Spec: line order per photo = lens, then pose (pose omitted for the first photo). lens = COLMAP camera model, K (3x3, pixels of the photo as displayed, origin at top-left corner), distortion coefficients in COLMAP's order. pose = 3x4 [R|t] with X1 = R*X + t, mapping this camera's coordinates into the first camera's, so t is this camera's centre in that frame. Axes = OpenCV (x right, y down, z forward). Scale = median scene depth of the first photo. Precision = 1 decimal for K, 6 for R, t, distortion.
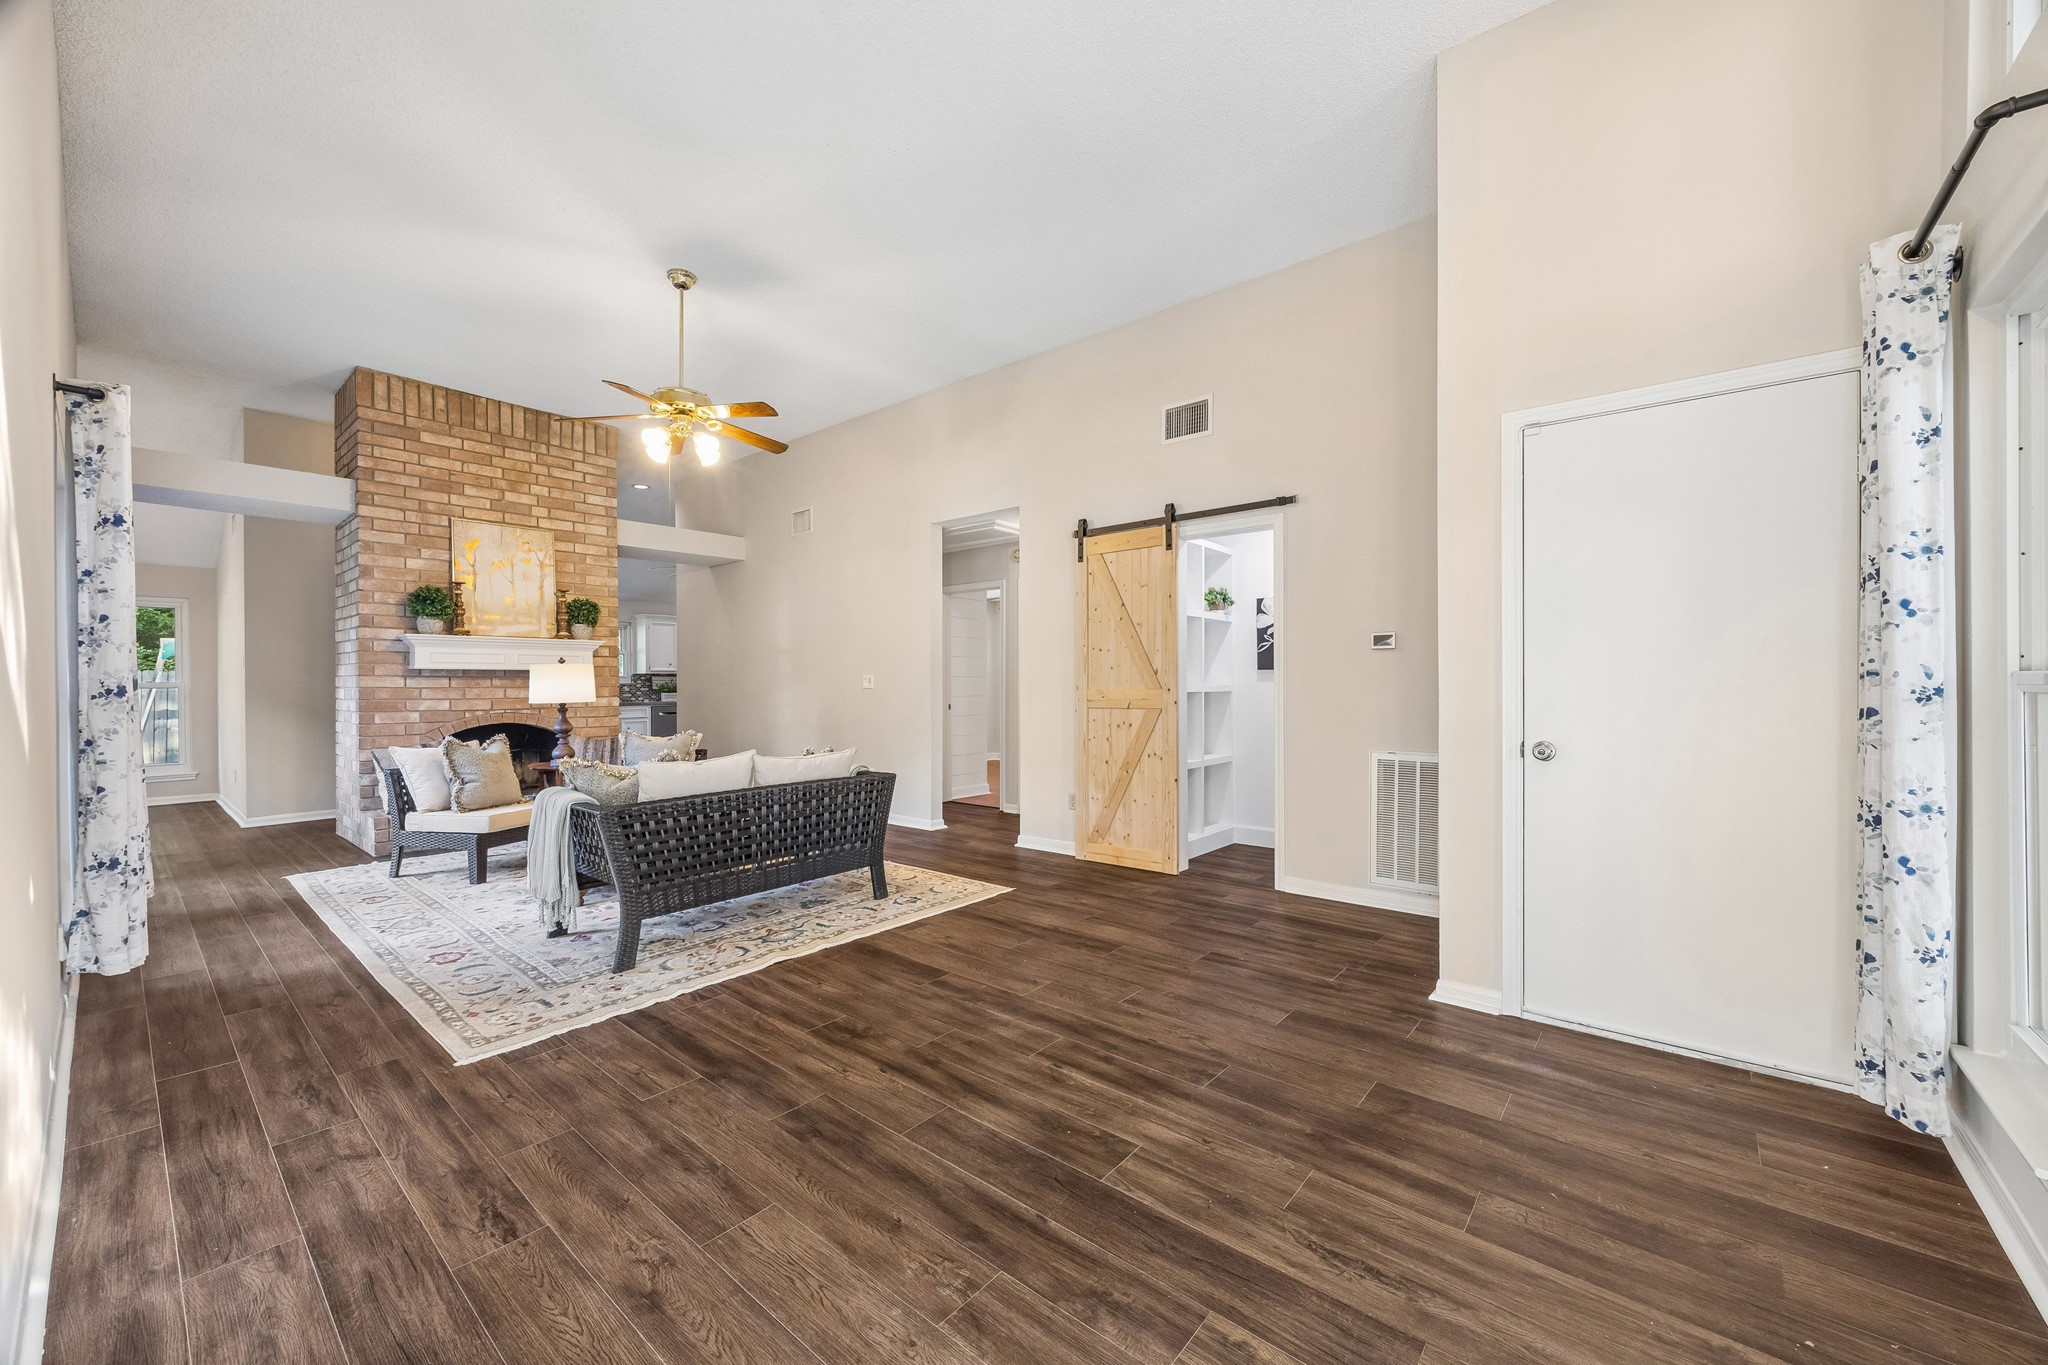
lens RADIAL K [[783.7, 0, 1040.6], [0, 783.7, 684.4], [0, 0, 1]] dist [-0.003253, 0.000096]
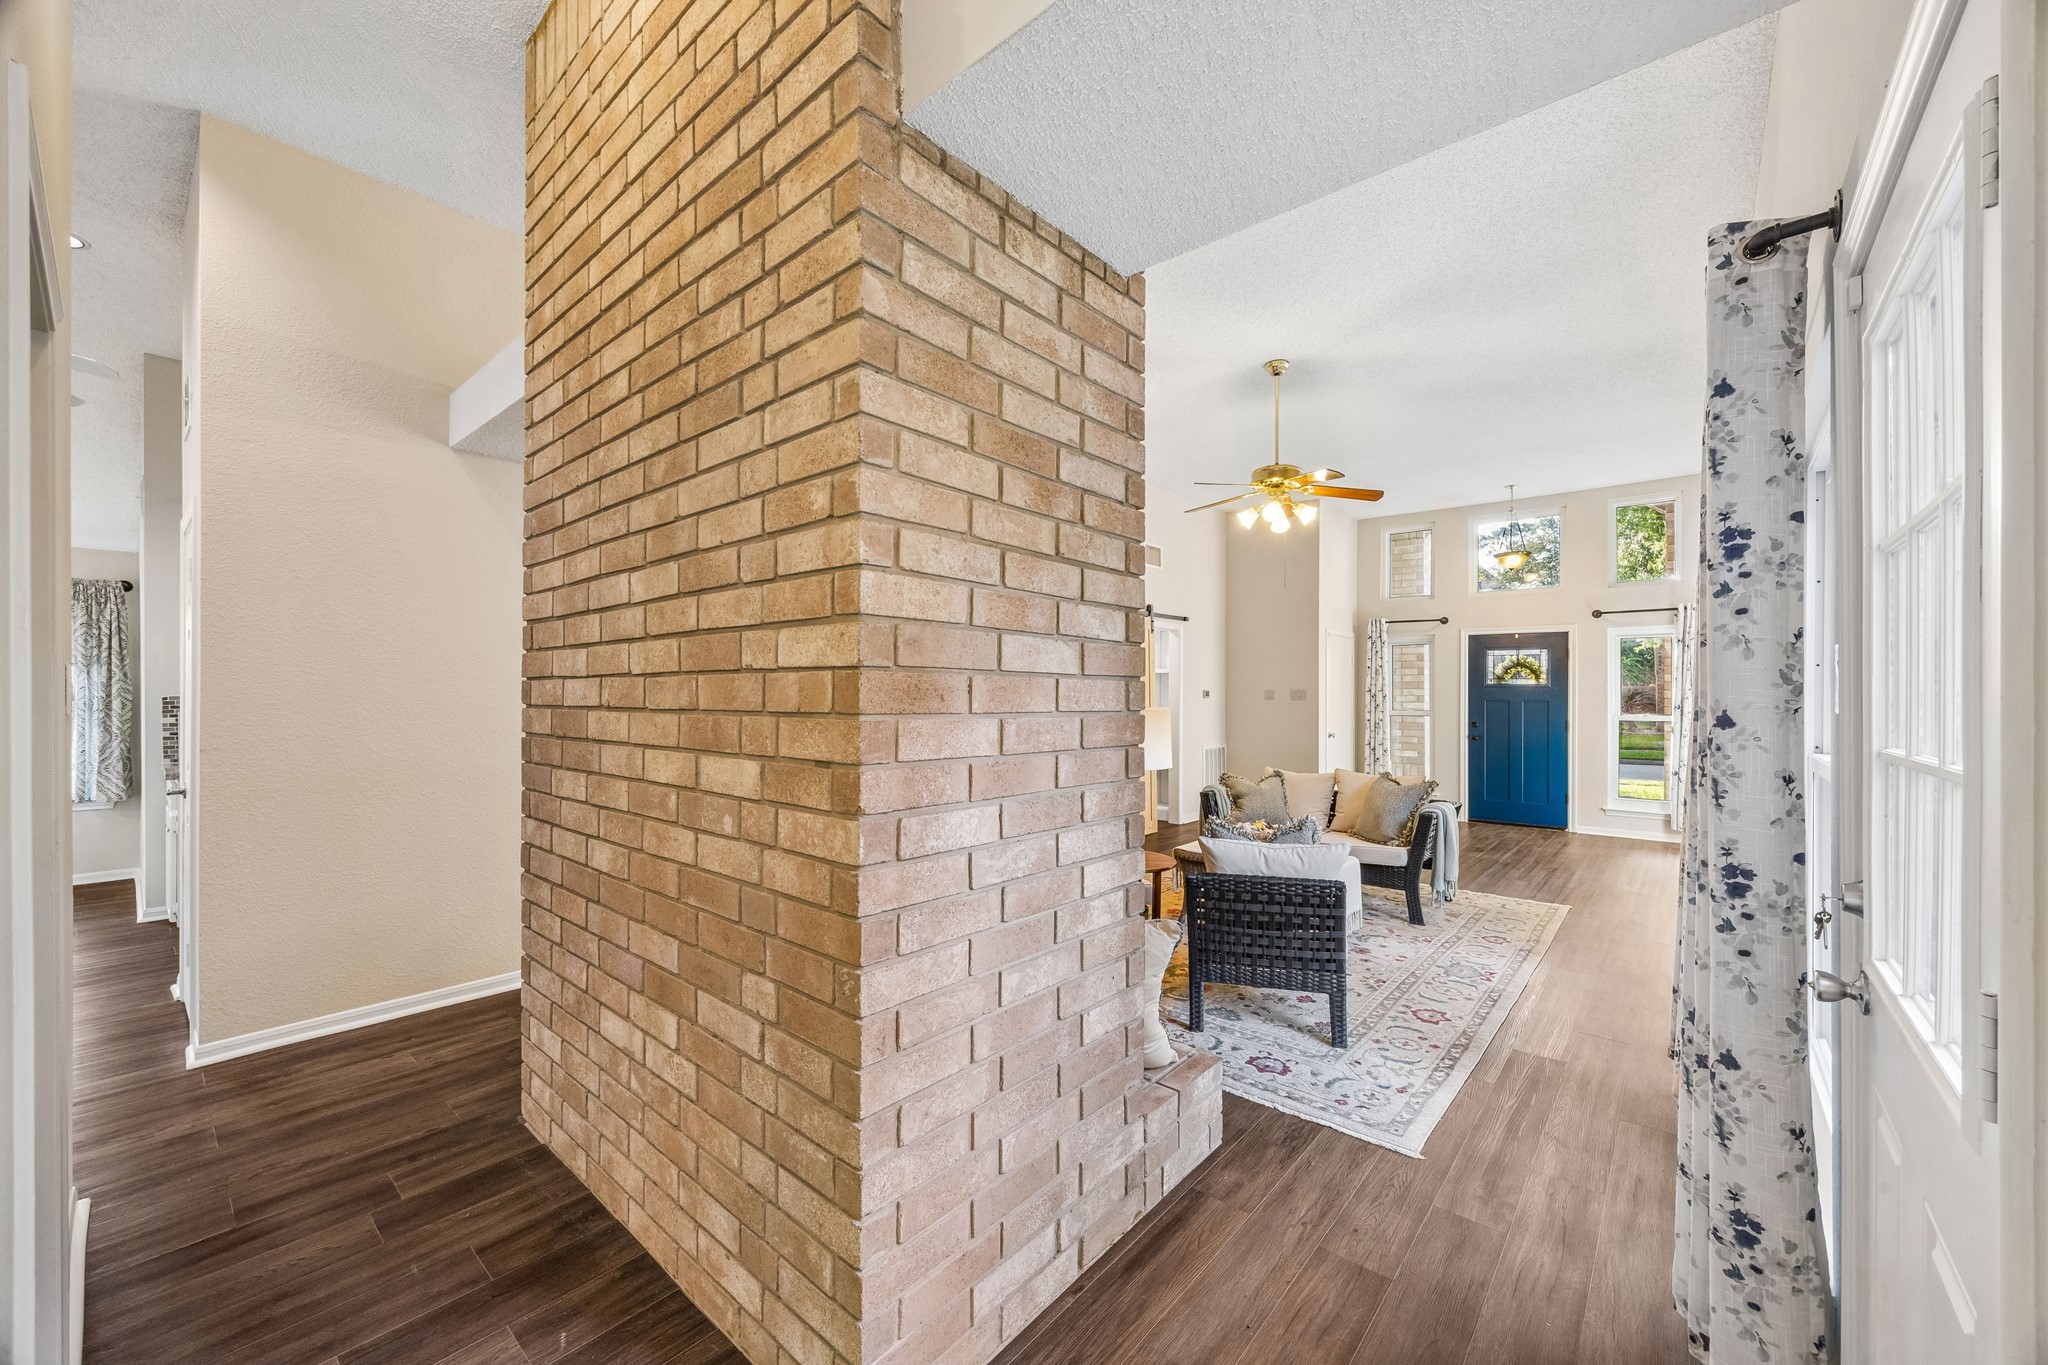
lens RADIAL K [[783.7, 0, 1024.8], [0, 783.7, 691.2], [0, 0, 1]] dist [-0.003253, 0.000096]
pose [[0.015072, 0.006211, 0.999867, -1.153996], [-0.003366, 0.999975, -0.006161, -0.032093], [-0.999881, -0.003272, 0.015093, 0.978510]]
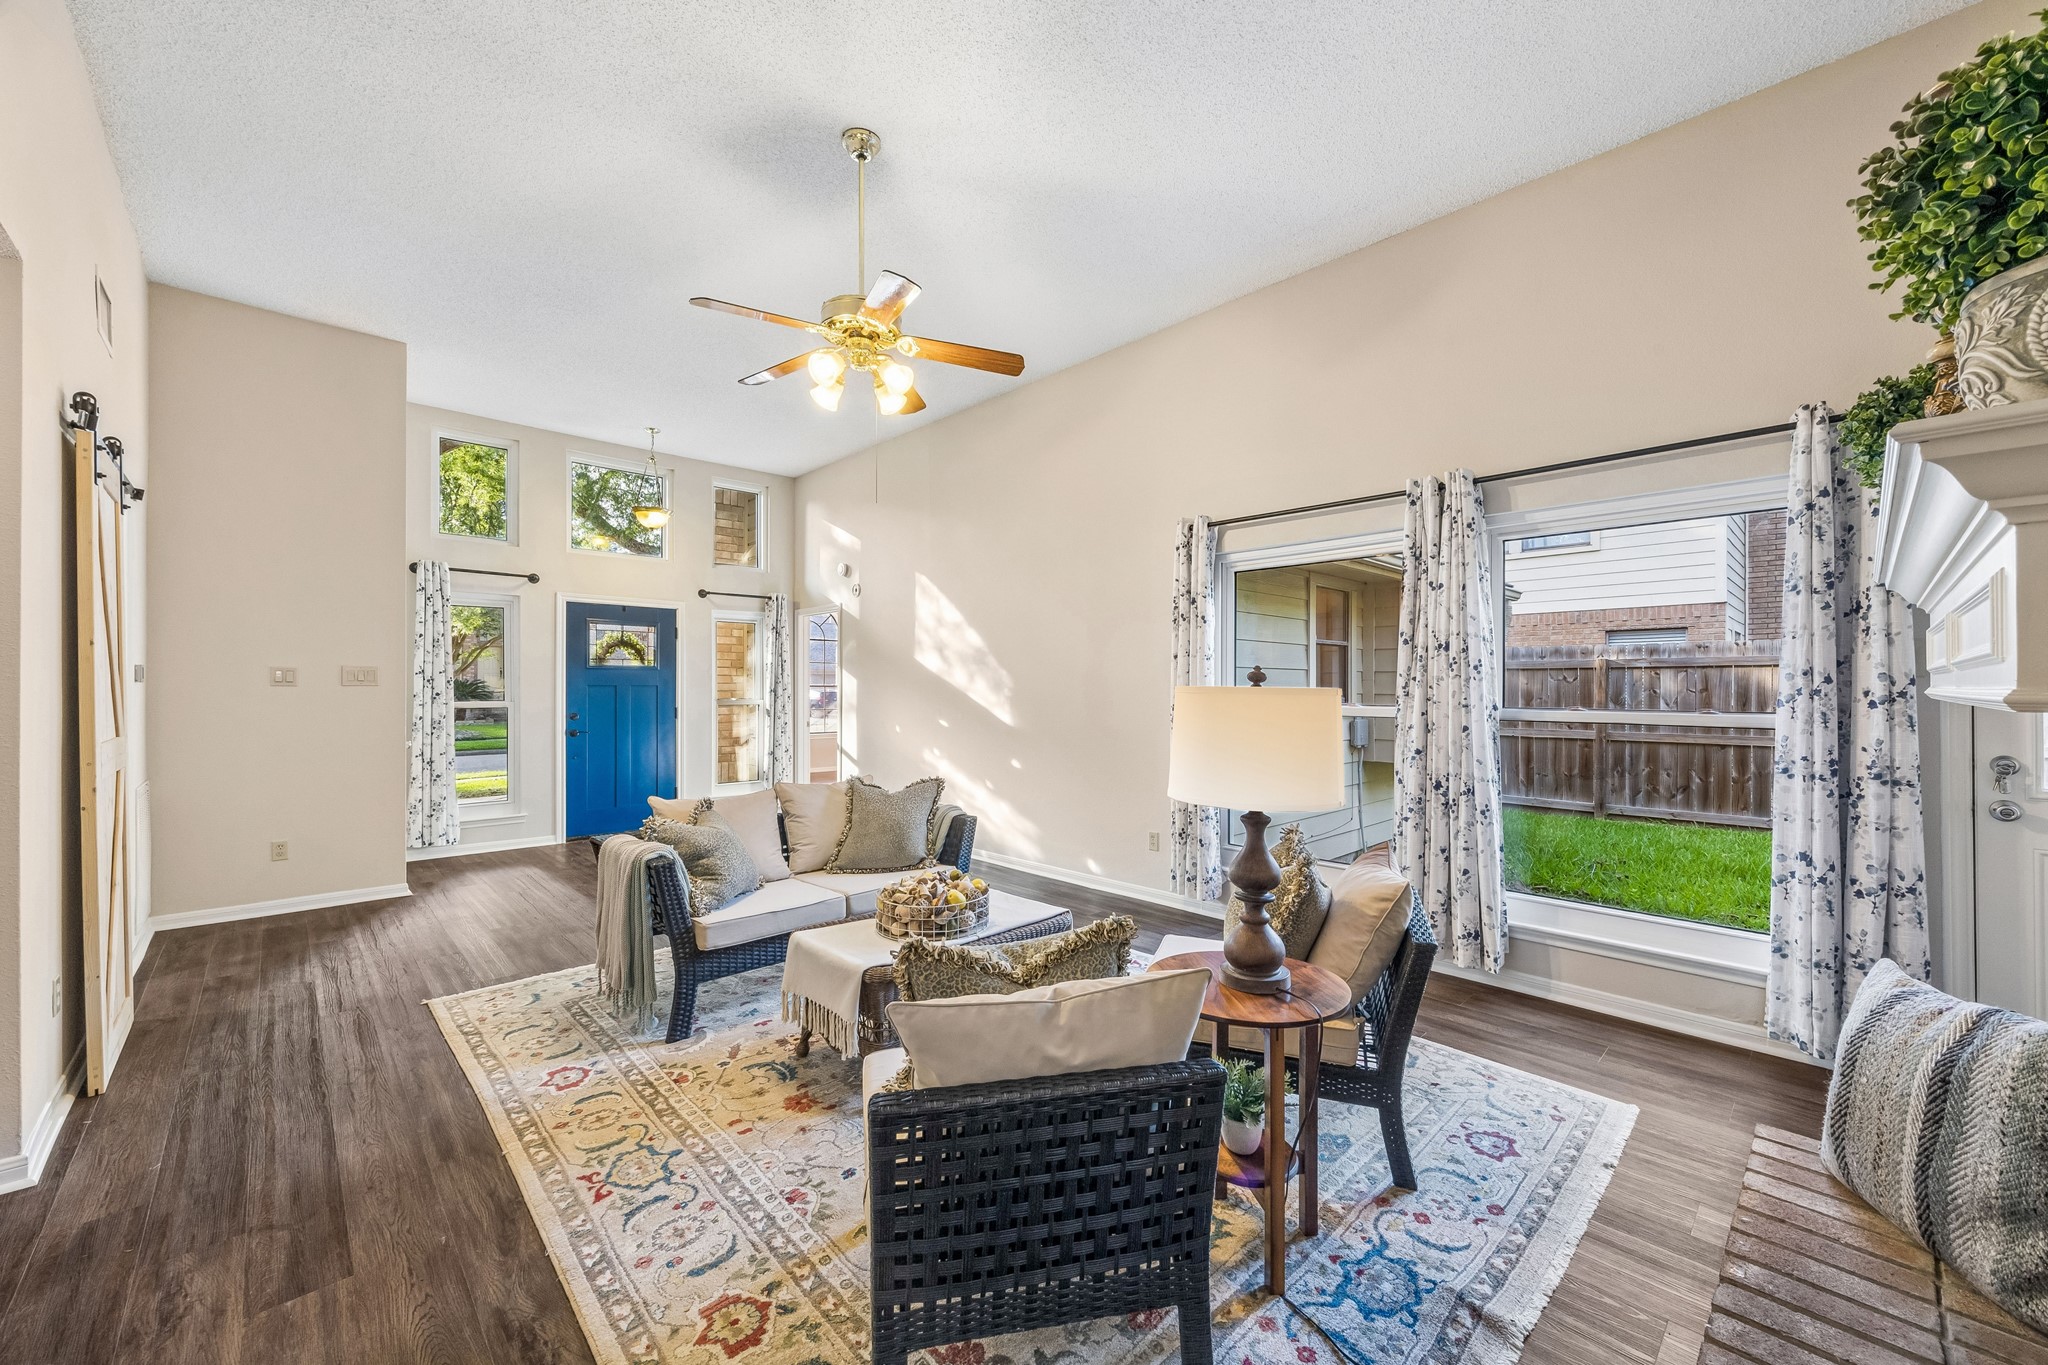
lens RADIAL K [[783.7, 0, 1033.4], [0, 783.7, 684.9], [0, 0, 1]] dist [-0.003253, 0.000096]
pose [[-0.993591, 0.003983, 0.112965, -0.502464], [0.003910, 0.999992, -0.000867, -0.024145], [-0.112968, -0.000419, -0.993599, 1.224977]]
